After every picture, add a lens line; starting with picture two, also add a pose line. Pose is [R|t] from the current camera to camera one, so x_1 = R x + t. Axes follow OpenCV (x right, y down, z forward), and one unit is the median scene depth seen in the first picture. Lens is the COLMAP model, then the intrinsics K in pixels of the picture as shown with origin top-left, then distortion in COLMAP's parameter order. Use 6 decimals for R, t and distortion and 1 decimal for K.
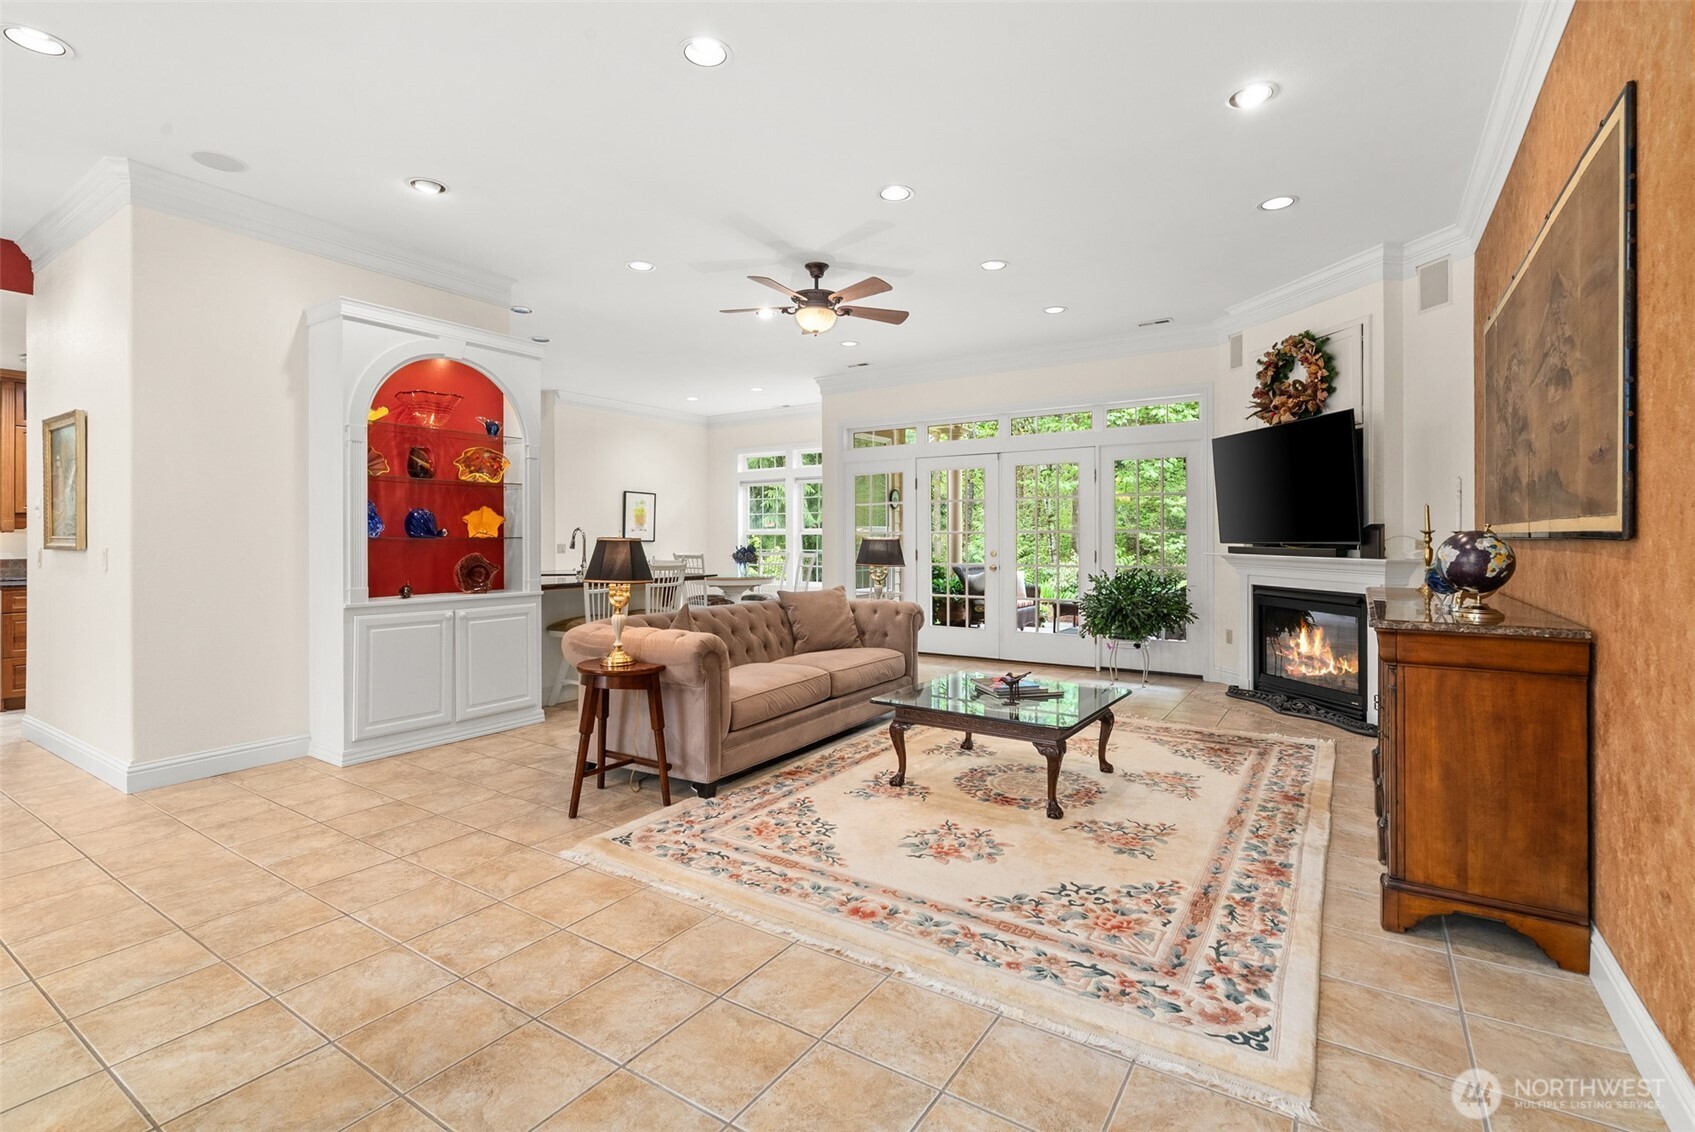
lens RADIAL K [[777.2, 0, 847.0], [0, 777.2, 542.2], [0, 0, 1]] dist [-0.004011, 0.001158]
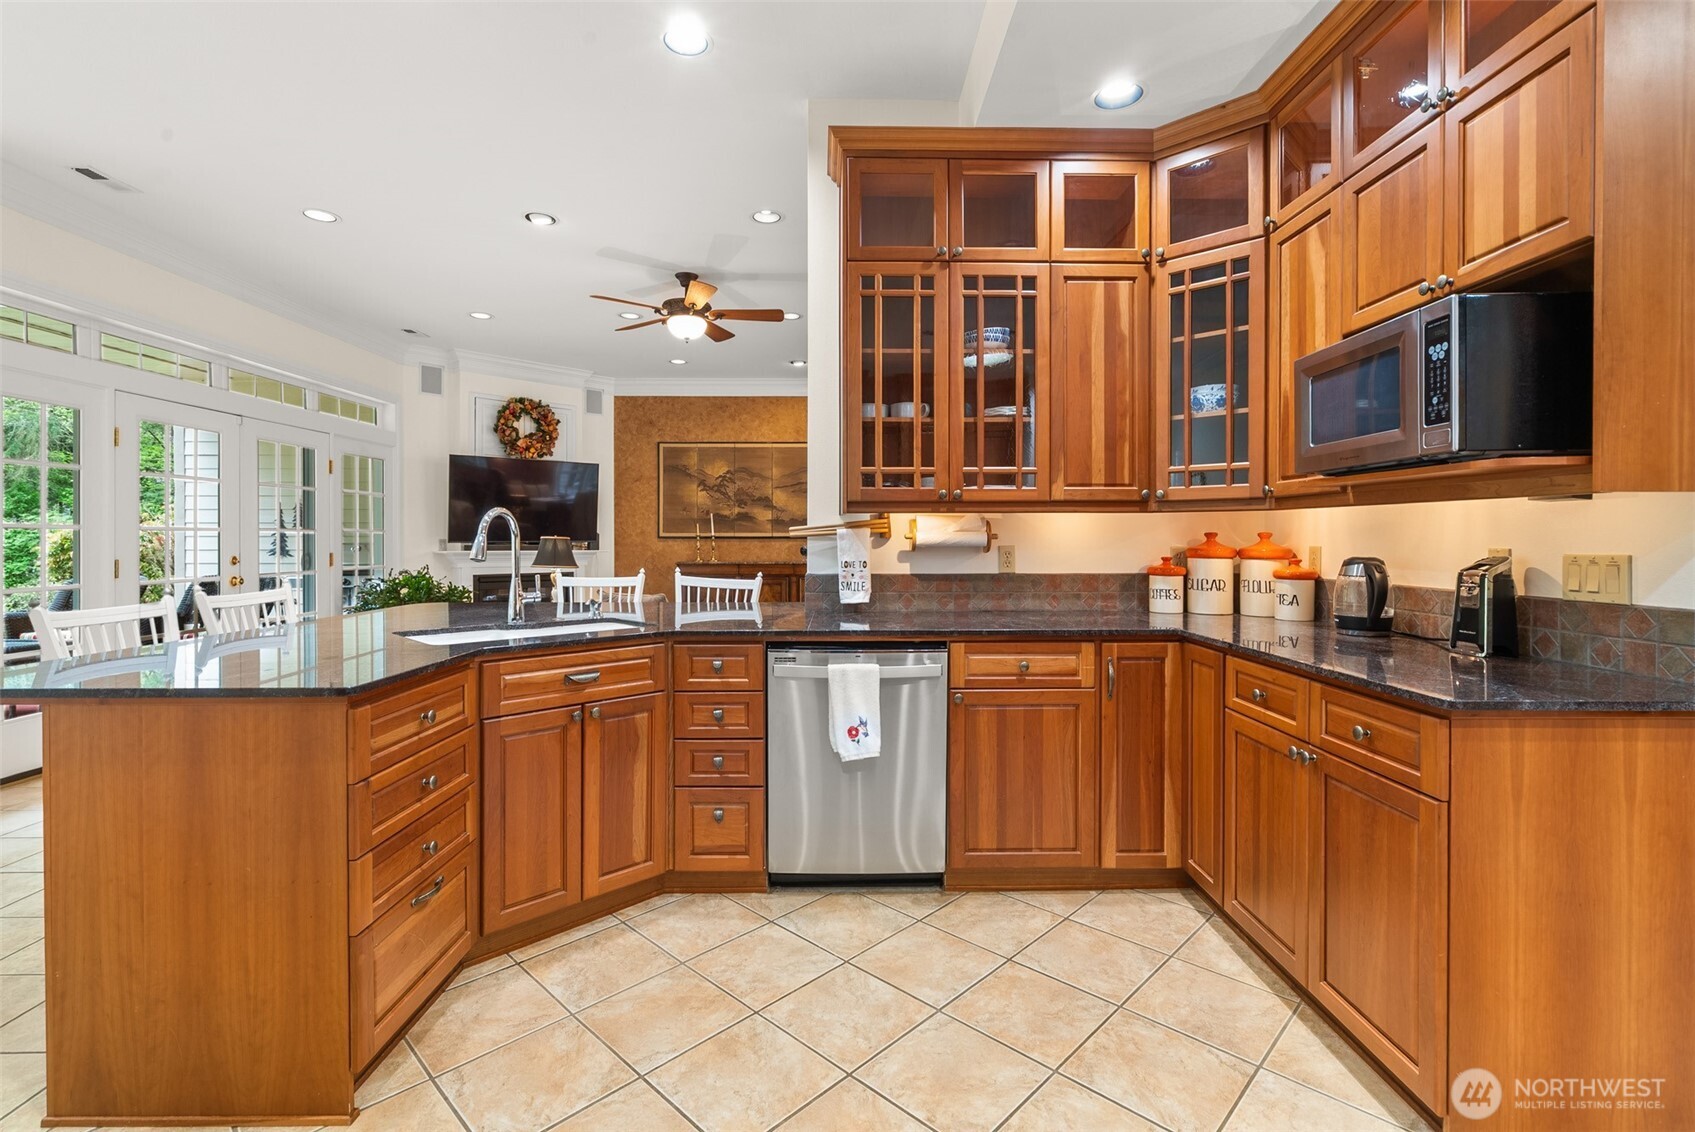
lens RADIAL K [[793.8, 0, 839.4], [0, 793.8, 538.1], [0, 0, 1]] dist [-0.000883, 0.000470]
pose [[-0.556286, 0.002436, 0.830988, -1.629436], [0.005179, 0.999986, 0.000535, -0.005114], [-0.830975, 0.004602, -0.556291, 2.236175]]
